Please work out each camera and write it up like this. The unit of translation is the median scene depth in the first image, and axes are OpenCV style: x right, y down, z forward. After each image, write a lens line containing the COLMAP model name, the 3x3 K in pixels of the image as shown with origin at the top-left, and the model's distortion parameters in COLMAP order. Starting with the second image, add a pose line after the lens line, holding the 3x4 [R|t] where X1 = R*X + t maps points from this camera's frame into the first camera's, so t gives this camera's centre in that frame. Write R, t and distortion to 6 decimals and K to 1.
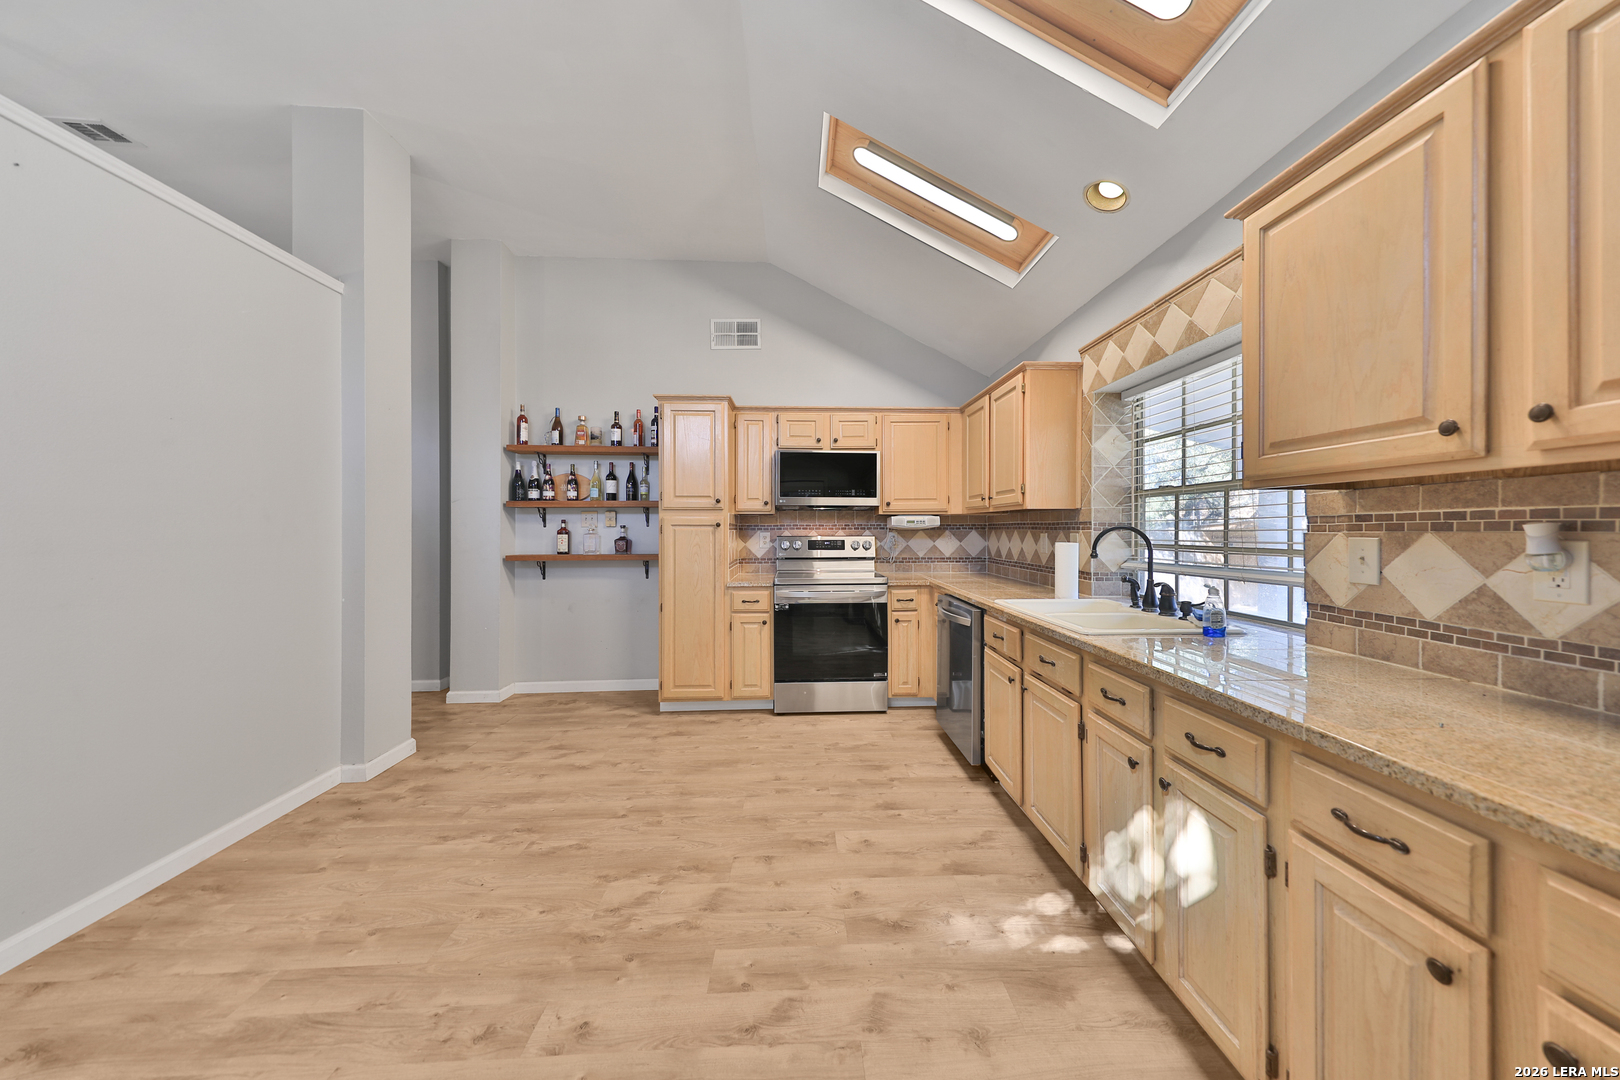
lens RADIAL K [[538.2, 0, 821.3], [0, 538.2, 526.0], [0, 0, 1]] dist [0.025611, -0.007932]
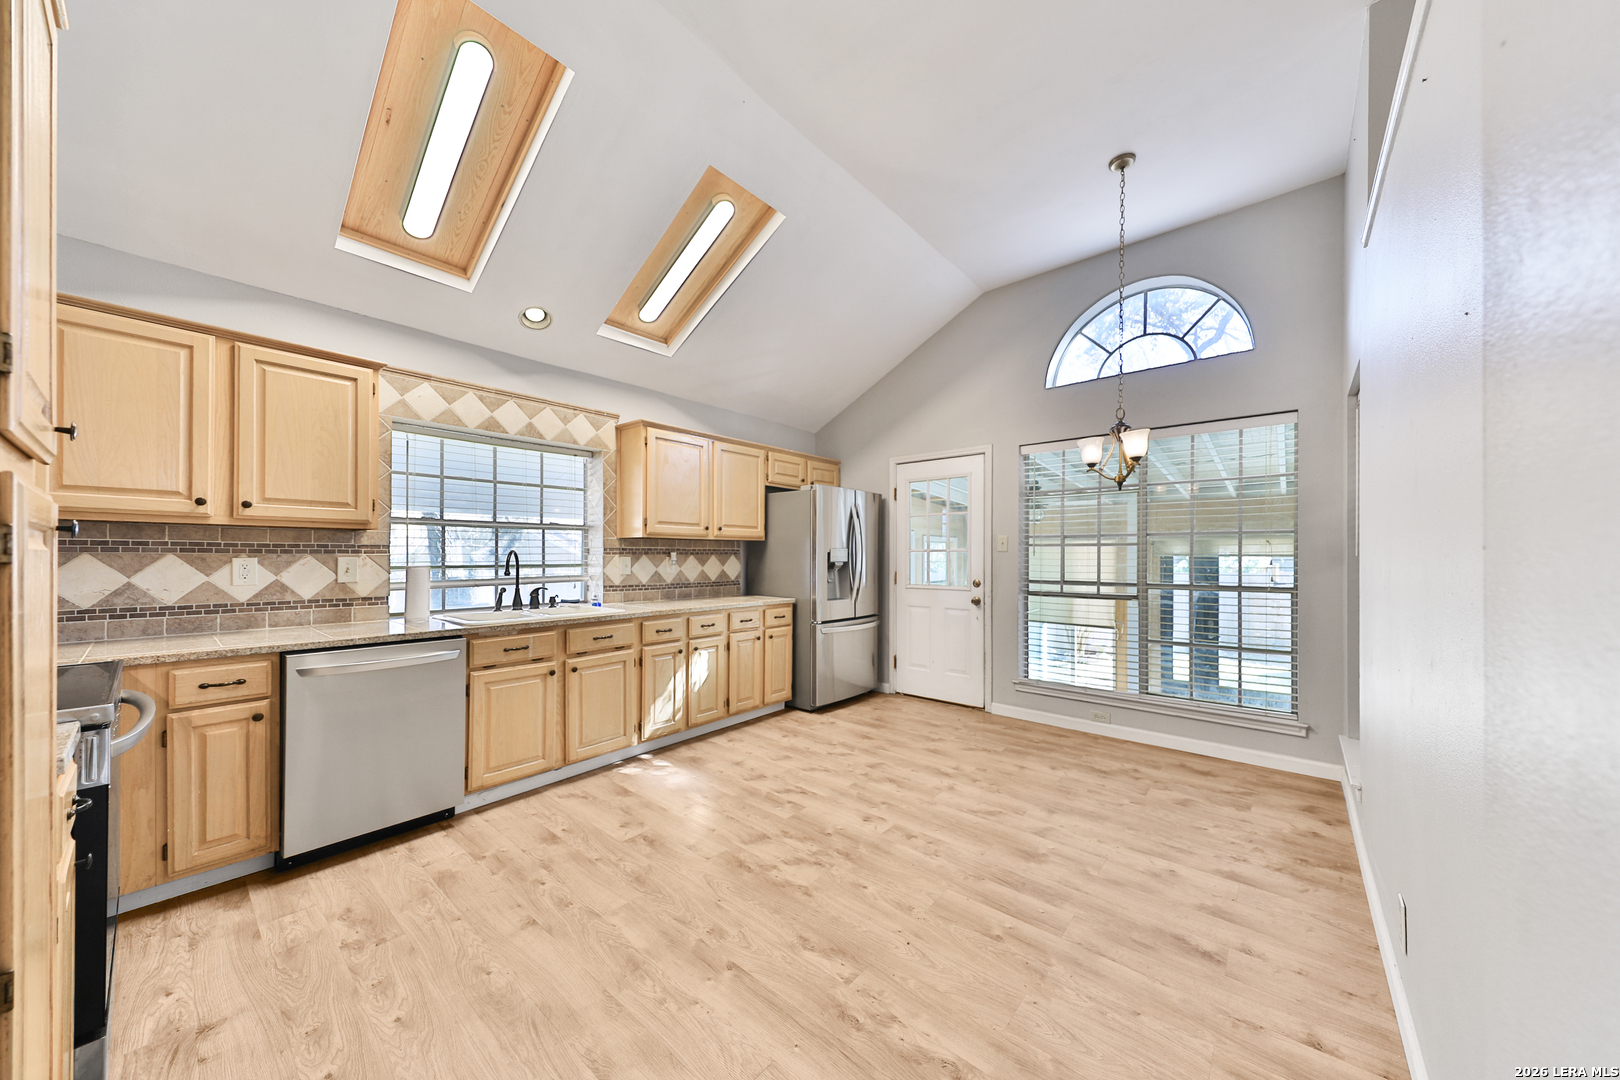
lens RADIAL K [[555.8, 0, 807.8], [0, 555.8, 553.8], [0, 0, 1]] dist [0.014788, -0.000160]
pose [[-0.720698, 0.003519, 0.693240, -0.774891], [-0.002880, 0.999963, -0.008071, 0.013587], [-0.693243, -0.007813, -0.720661, 1.209492]]
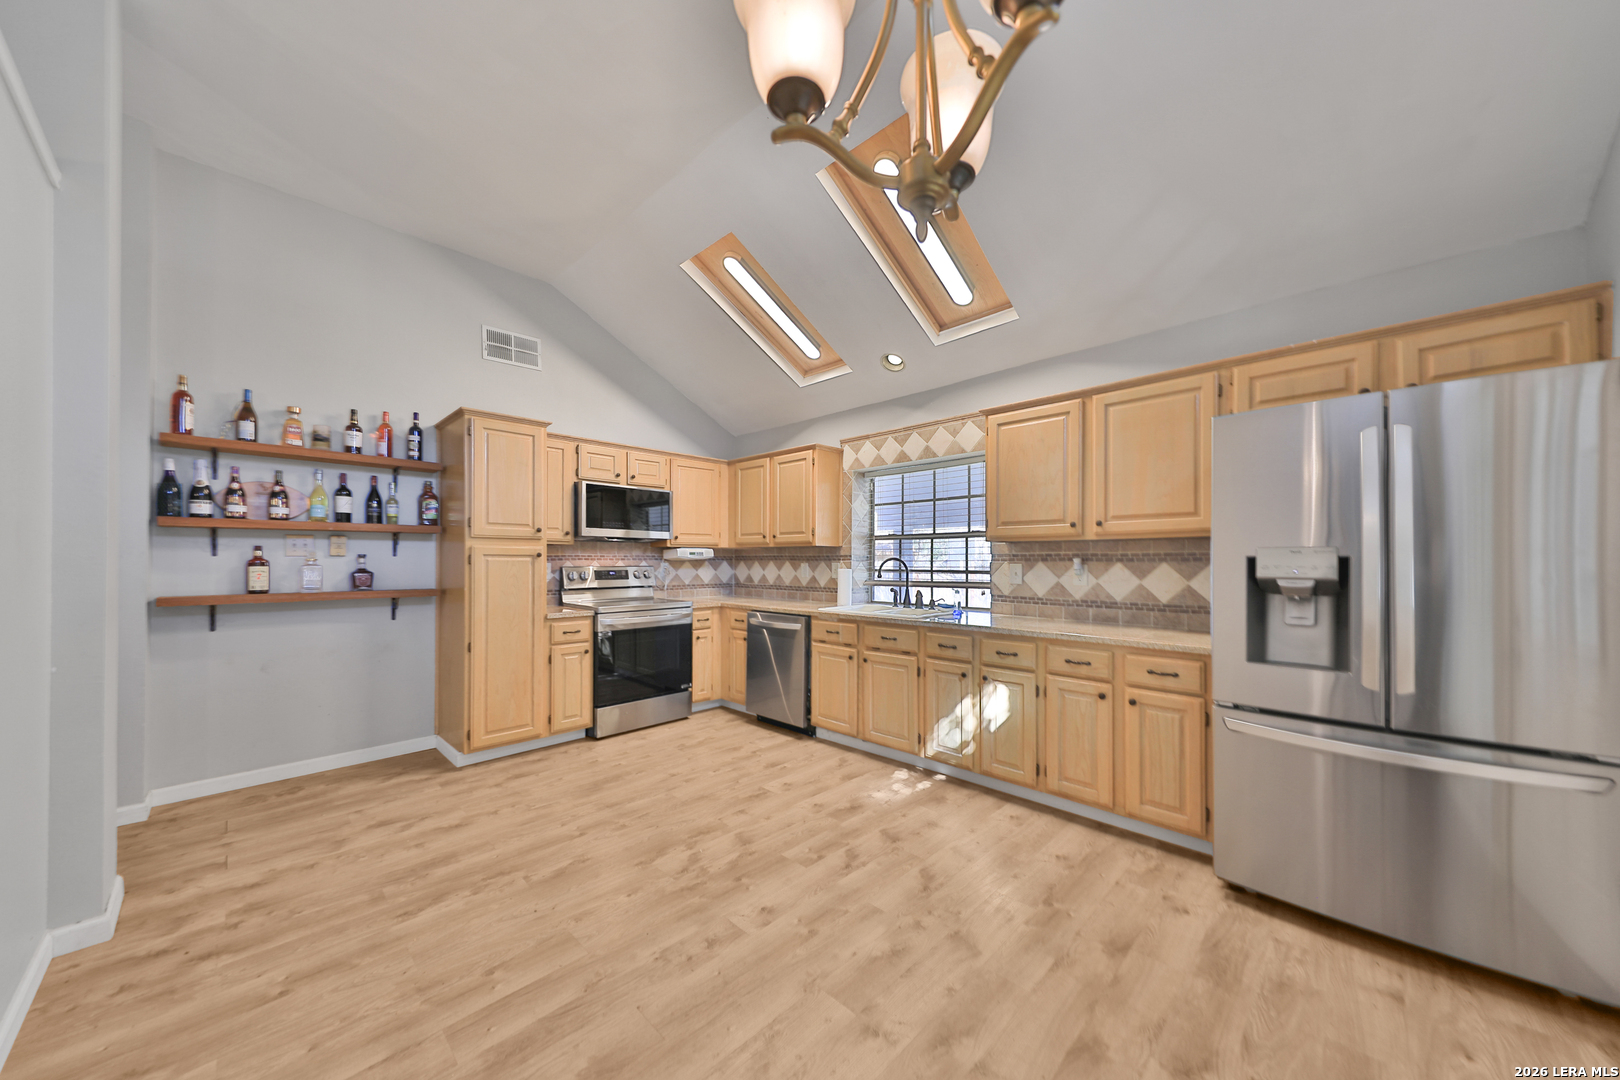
lens RADIAL K [[555.8, 0, 807.8], [0, 555.8, 553.8], [0, 0, 1]] dist [0.014788, -0.000160]
pose [[0.738281, 0.009682, 0.674424, -0.646474], [-0.005885, 0.999951, -0.007913, 0.001149], [-0.674468, 0.001874, 0.738302, -0.072885]]
